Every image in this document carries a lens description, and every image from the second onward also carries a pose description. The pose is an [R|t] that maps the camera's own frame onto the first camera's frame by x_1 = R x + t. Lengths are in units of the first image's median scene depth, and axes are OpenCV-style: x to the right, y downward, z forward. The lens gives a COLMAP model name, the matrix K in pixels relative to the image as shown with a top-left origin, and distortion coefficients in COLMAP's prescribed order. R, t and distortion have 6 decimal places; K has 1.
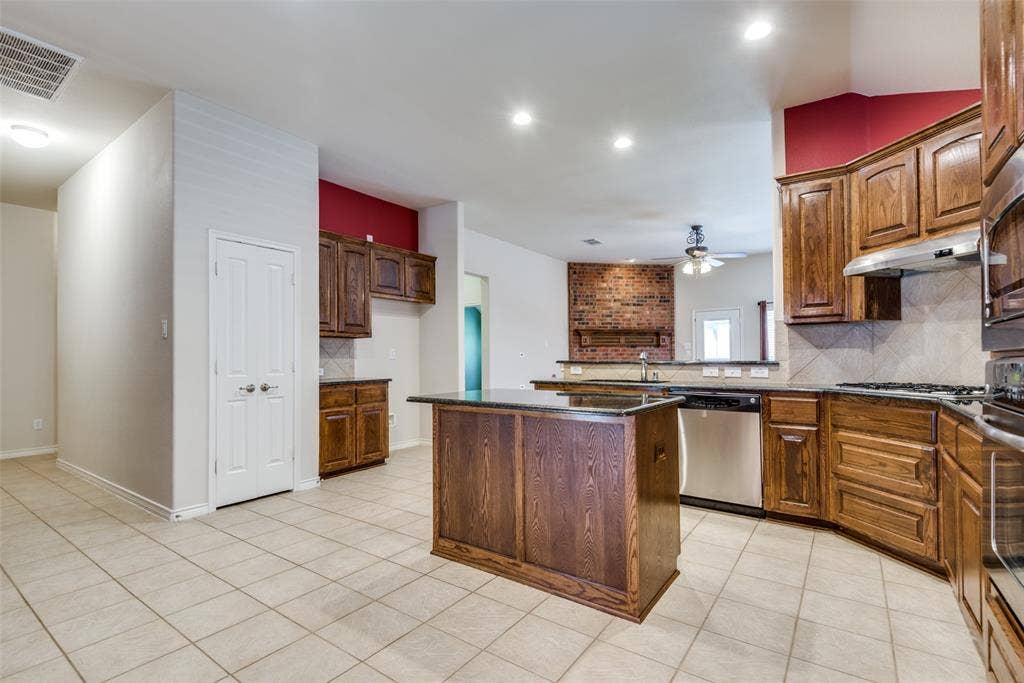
lens RADIAL K [[476.9, 0, 512.0], [0, 476.9, 341.5], [0, 0, 1]] dist [-0.001345, -0.000903]
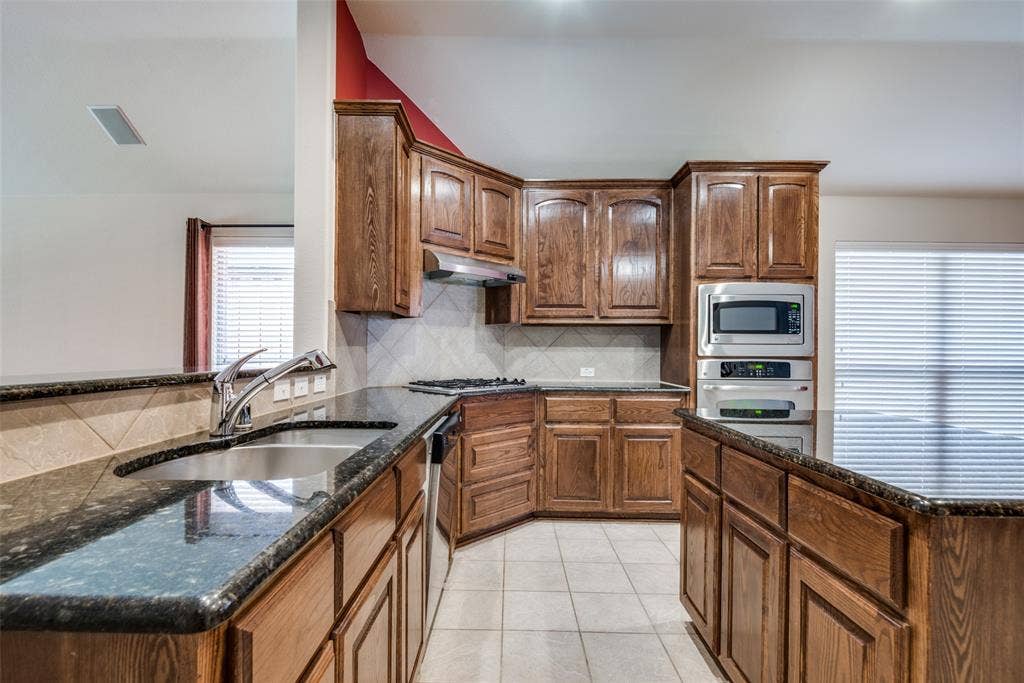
lens RADIAL K [[476.9, 0, 512.0], [0, 476.9, 341.5], [0, 0, 1]] dist [-0.001345, -0.000903]
pose [[-0.573146, 0.014790, 0.819320, -0.080242], [-0.030553, 0.998756, -0.039403, 0.019575], [-0.818883, -0.047616, -0.571982, 0.817339]]
